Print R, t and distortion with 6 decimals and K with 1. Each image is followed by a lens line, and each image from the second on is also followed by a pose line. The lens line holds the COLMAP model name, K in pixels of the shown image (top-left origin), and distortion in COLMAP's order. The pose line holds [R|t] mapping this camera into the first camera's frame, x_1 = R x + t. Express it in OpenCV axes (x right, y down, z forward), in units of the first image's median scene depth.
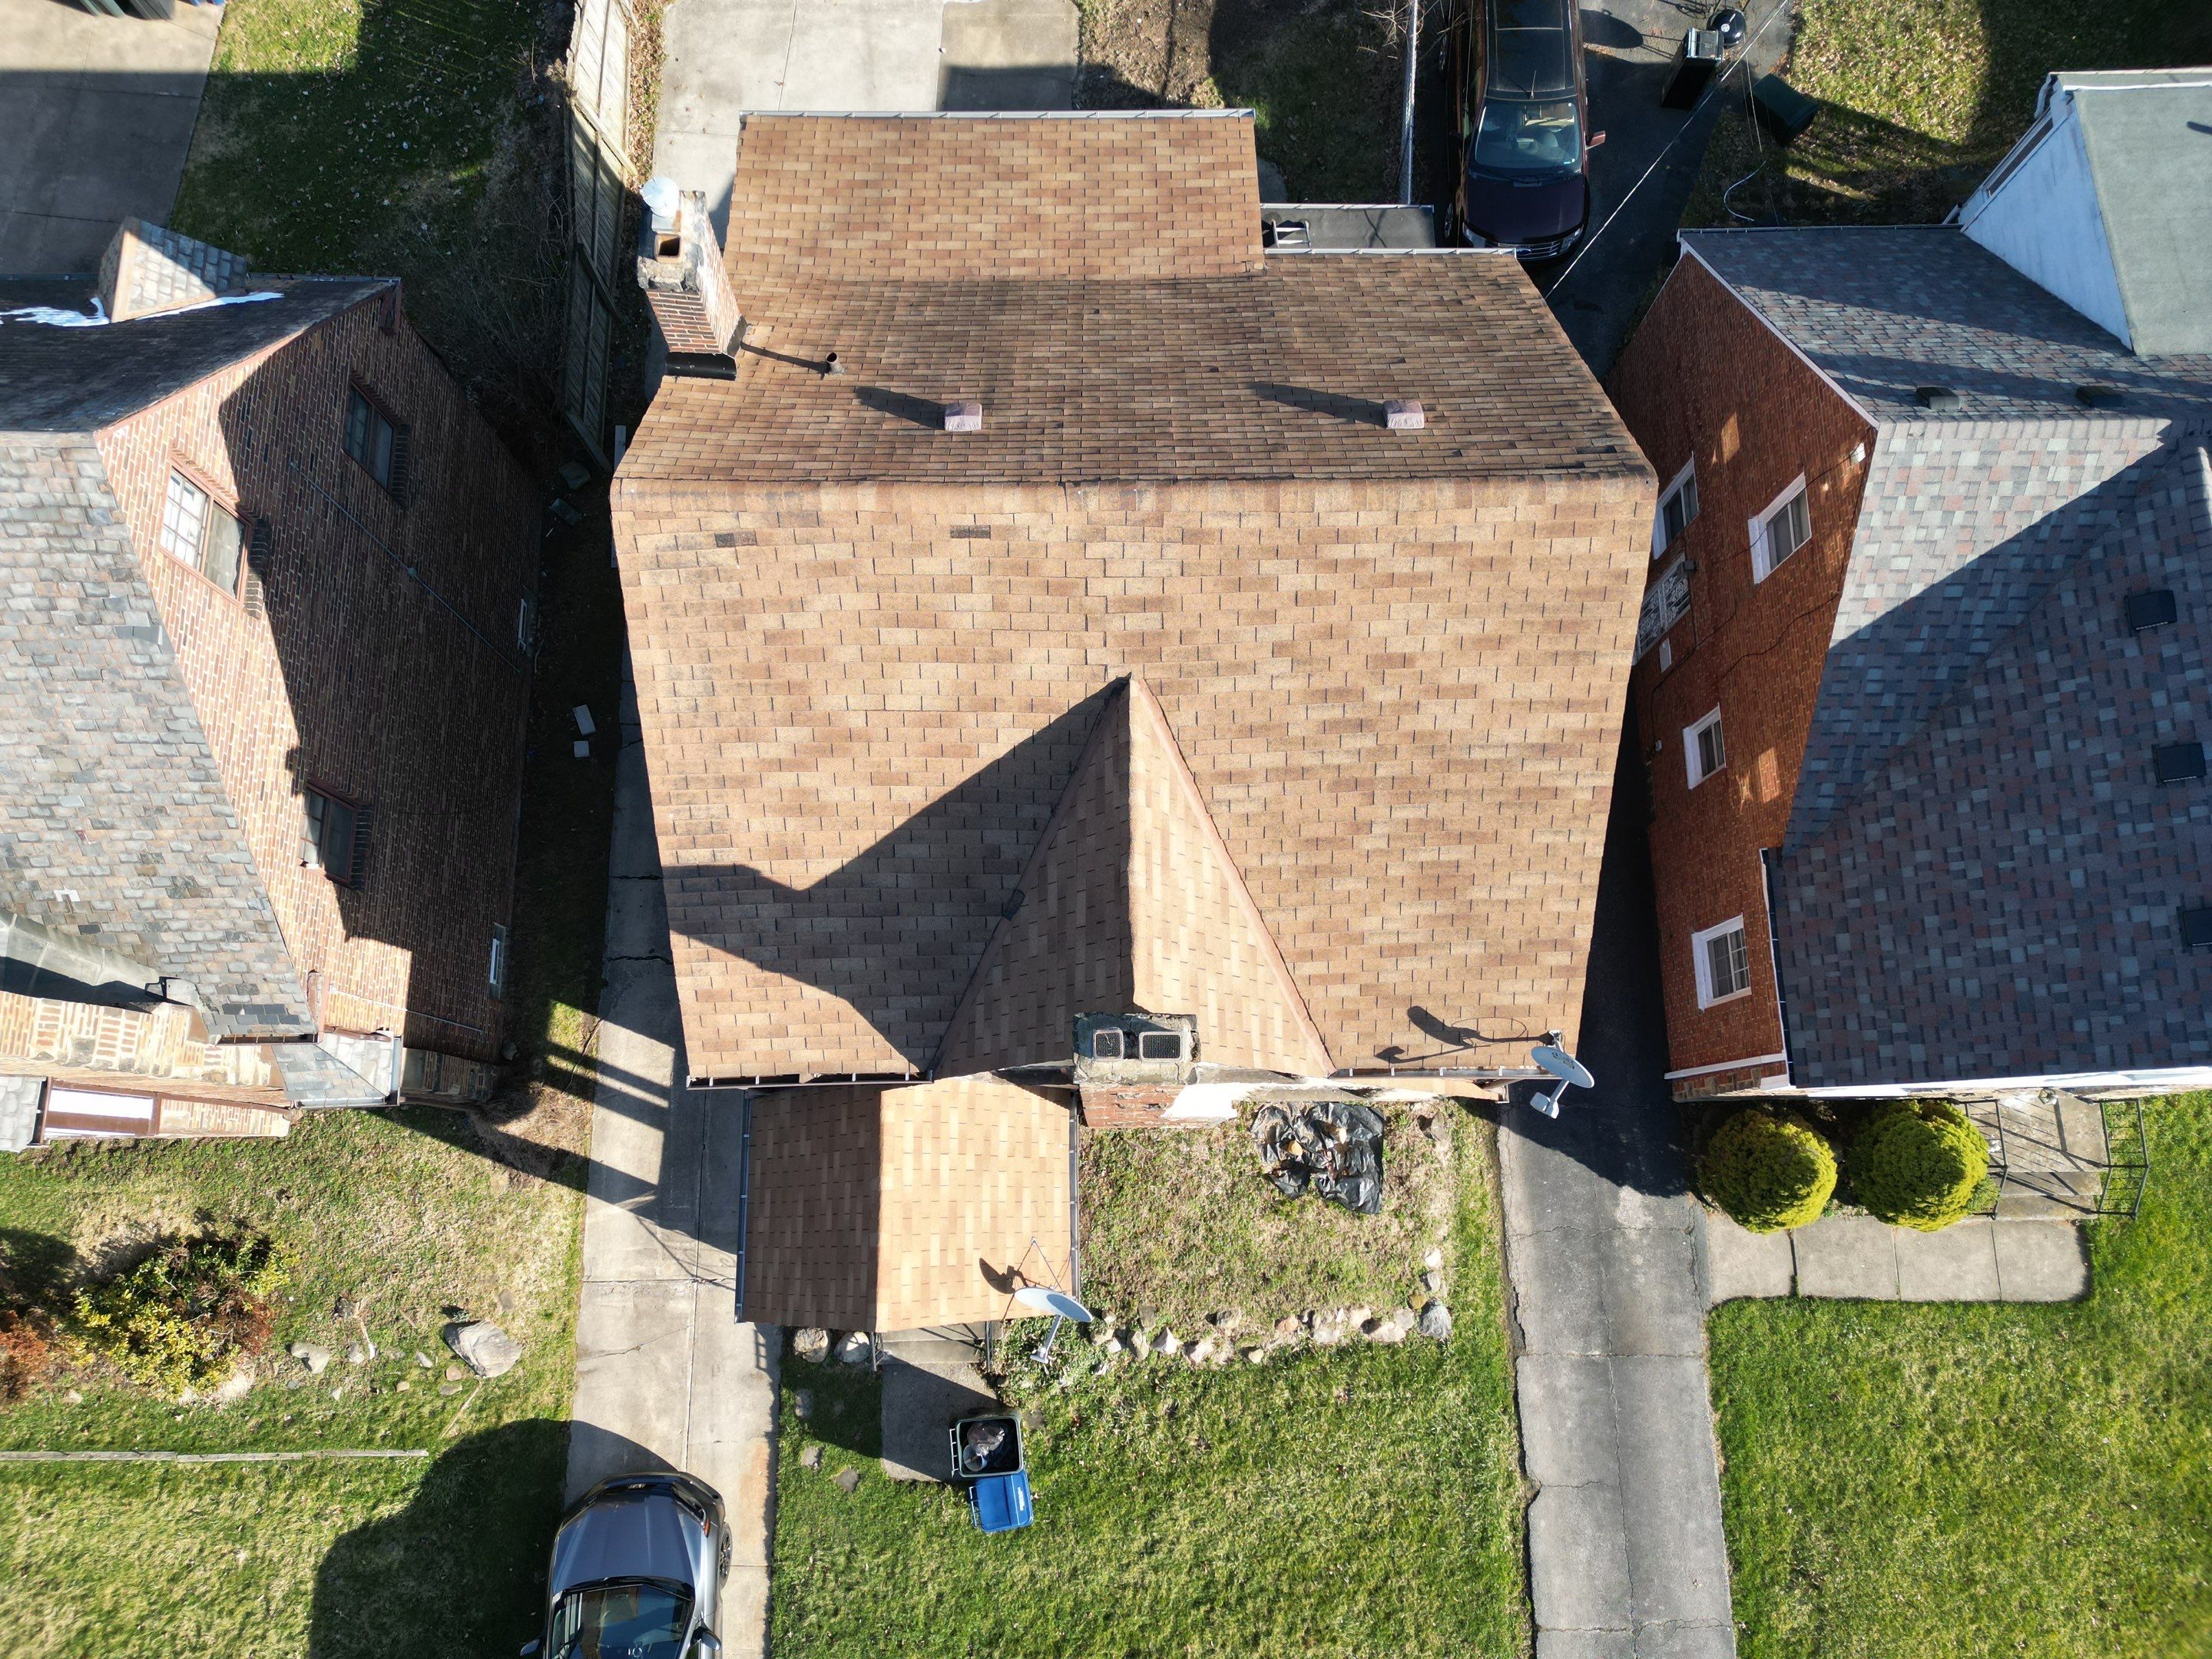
lens RADIAL K [[1542.6, 0, 1112.1], [0, 1542.6, 829.9], [0, 0, 1]] dist [0.089527, -0.087534]
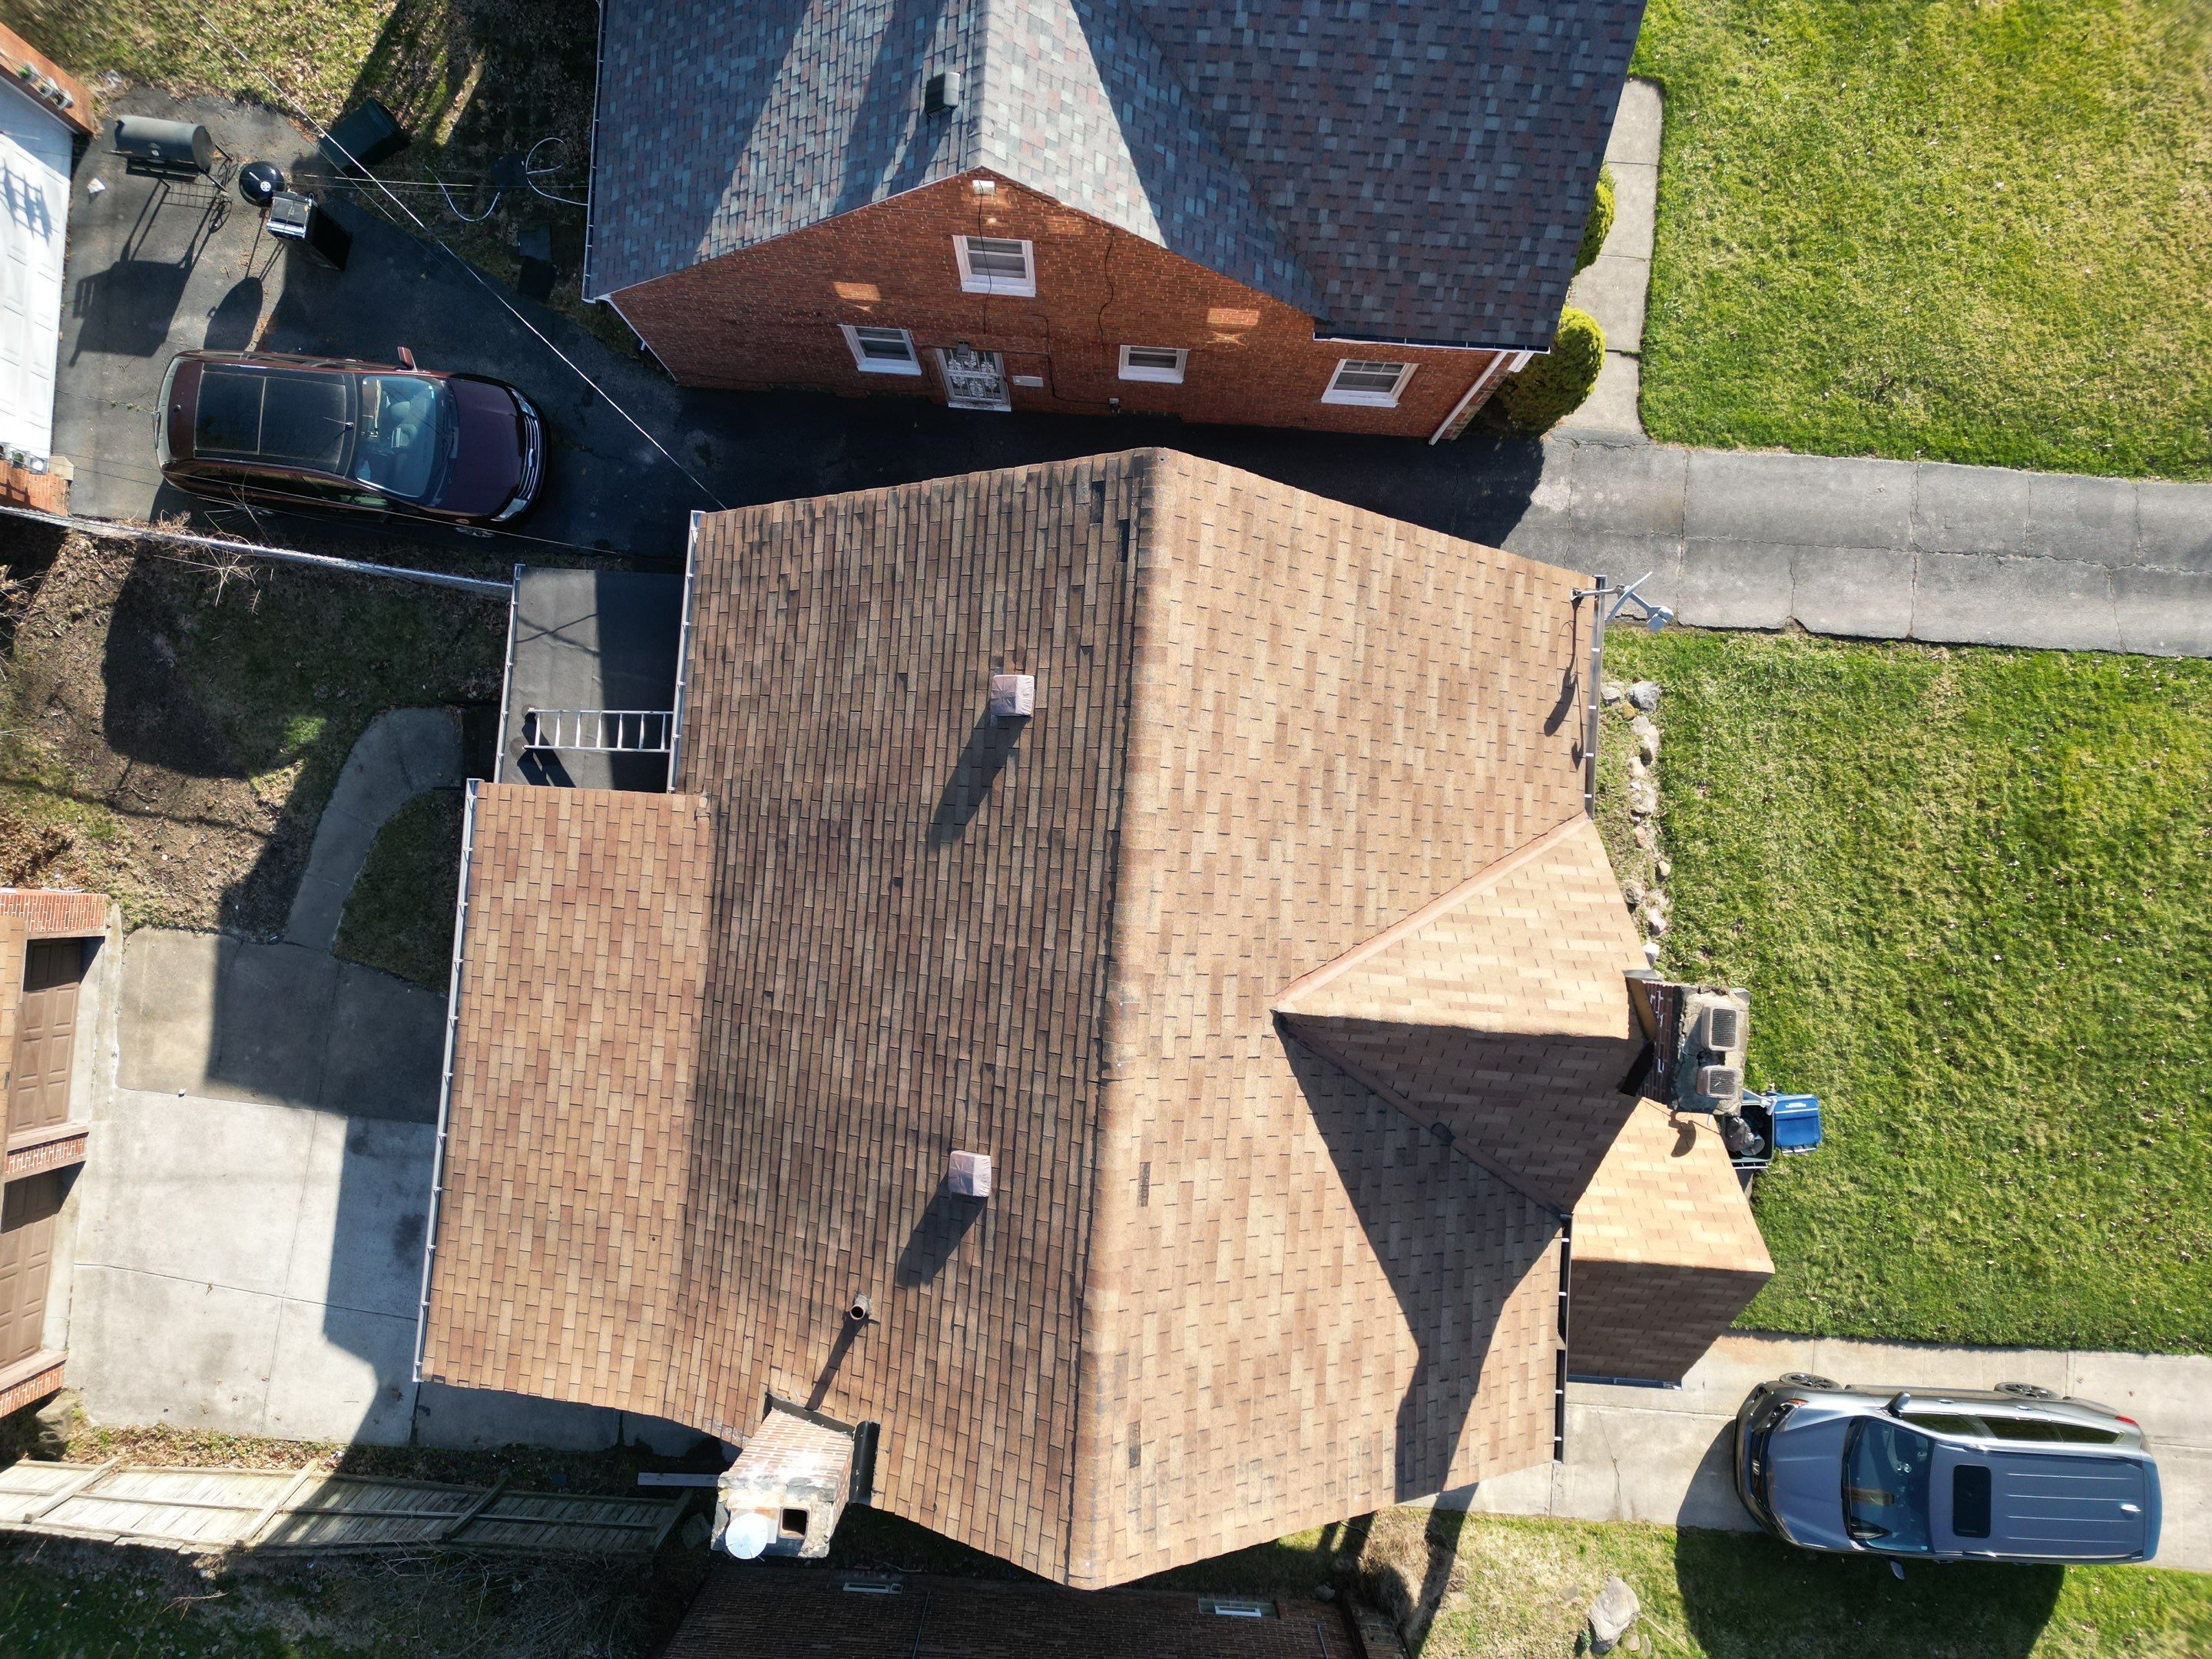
lens RADIAL K [[1542.6, 0, 1112.1], [0, 1542.6, 829.9], [0, 0, 1]] dist [0.089527, -0.087534]
pose [[0.078105, -0.996394, 0.033137, 0.054839], [0.967122, 0.083796, 0.240112, -0.283776], [-0.242023, 0.013293, 0.970180, 0.067478]]
